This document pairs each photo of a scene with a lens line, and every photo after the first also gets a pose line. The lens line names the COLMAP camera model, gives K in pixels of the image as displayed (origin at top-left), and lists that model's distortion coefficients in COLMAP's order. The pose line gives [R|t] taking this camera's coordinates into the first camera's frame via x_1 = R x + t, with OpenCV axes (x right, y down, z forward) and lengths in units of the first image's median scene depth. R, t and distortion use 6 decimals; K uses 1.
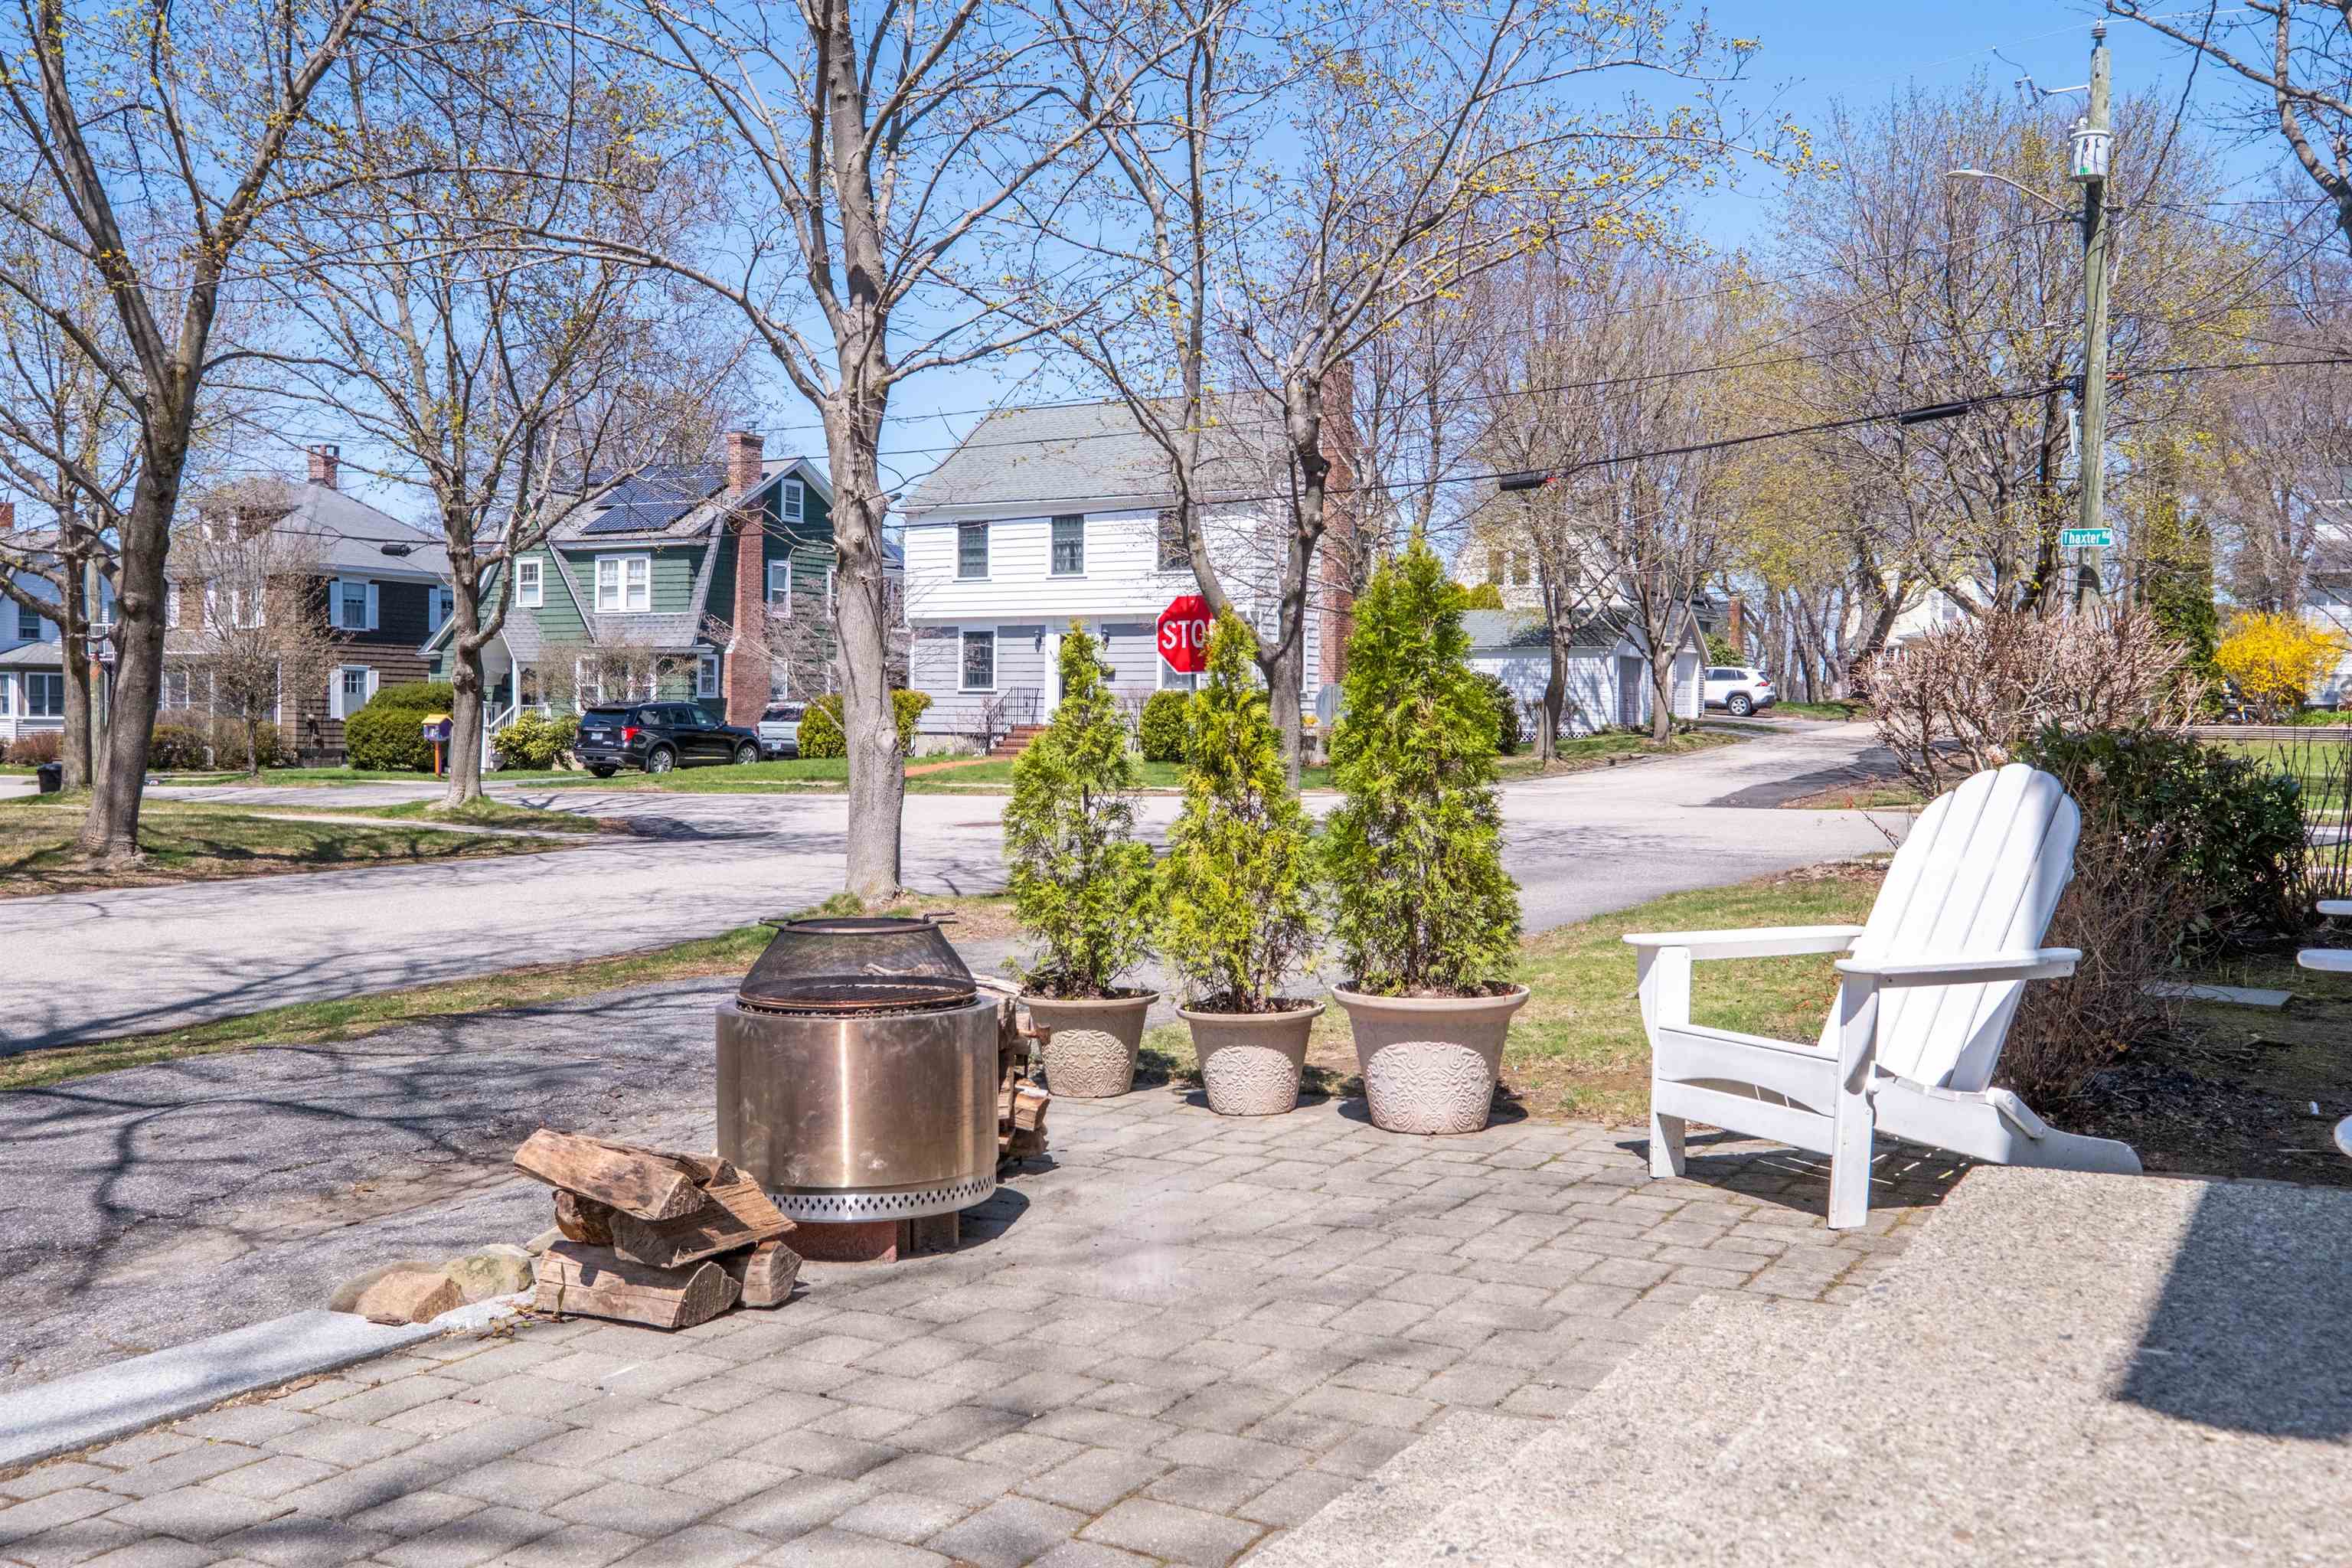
lens RADIAL K [[2110.8, 0, 1176.0], [0, 2110.8, 784.0], [0, 0, 1]] dist [0.006493, 0.002652]
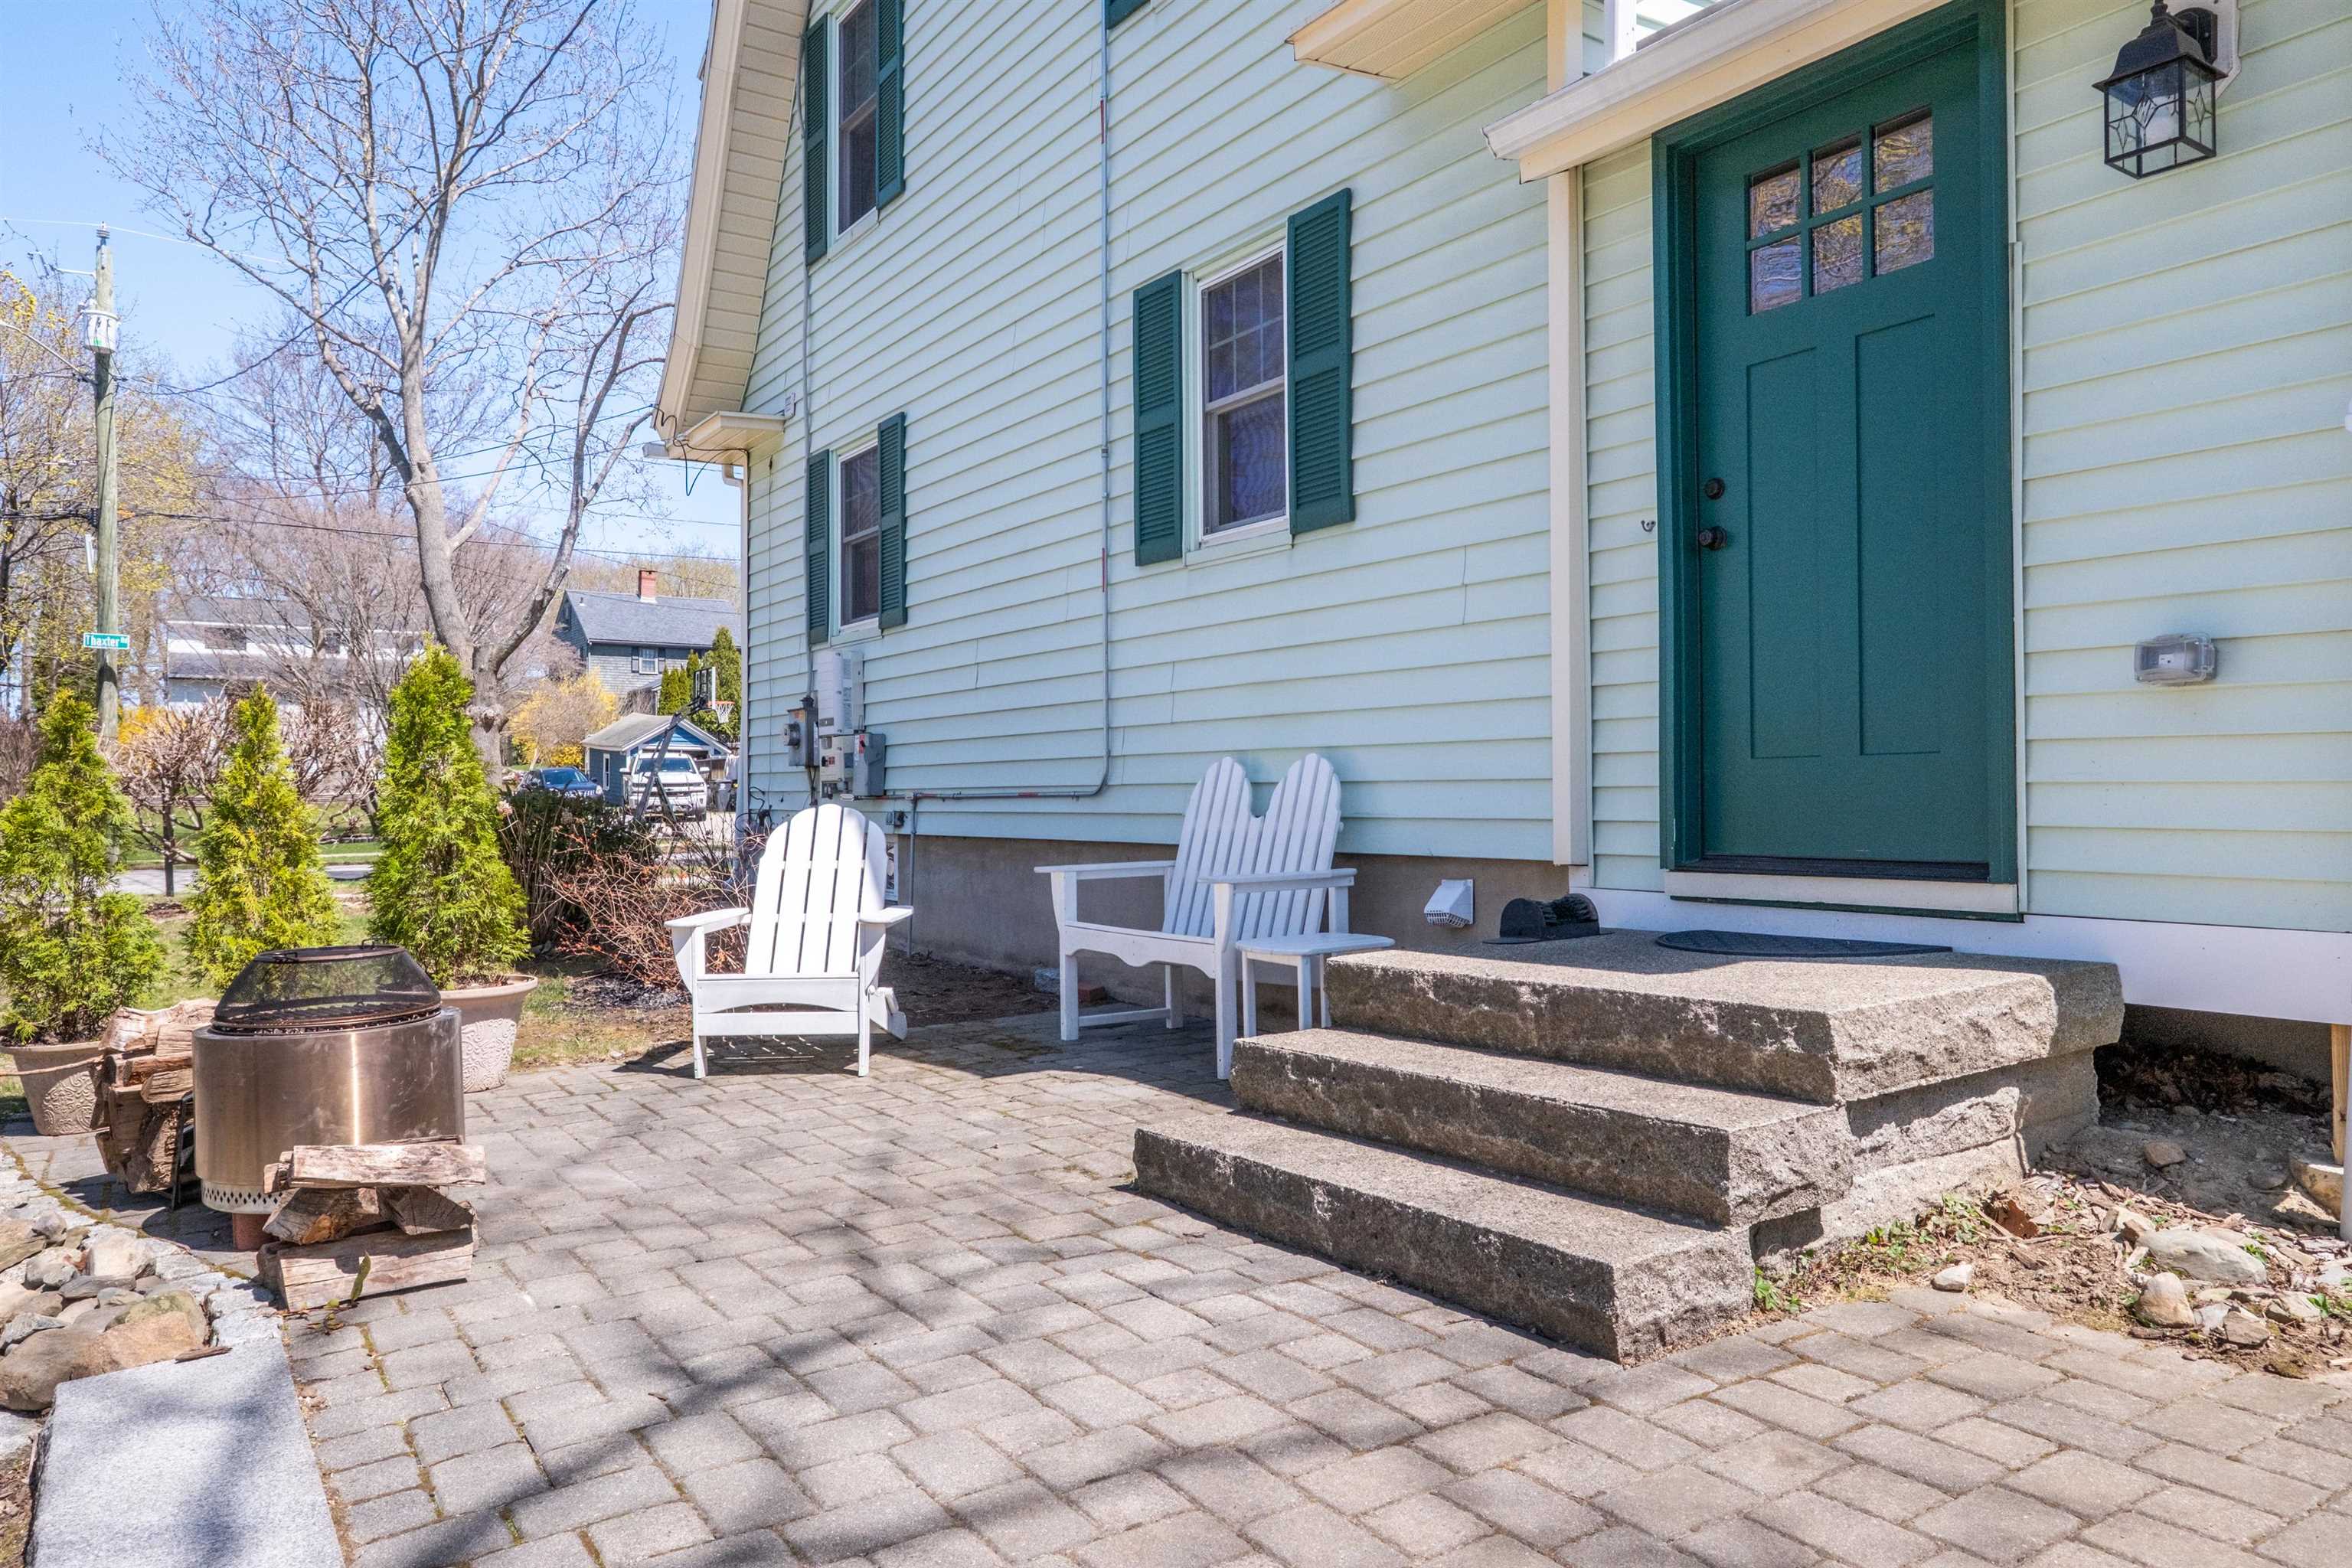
lens RADIAL K [[1593.6, 0, 1176.0], [0, 1593.6, 784.0], [0, 0, 1]] dist [0.000698, 0.001296]
pose [[0.466938, -0.004054, 0.884281, -0.880621], [0.034521, 0.999311, -0.013648, 0.002767], [-0.883616, 0.036899, 0.466756, 0.214287]]
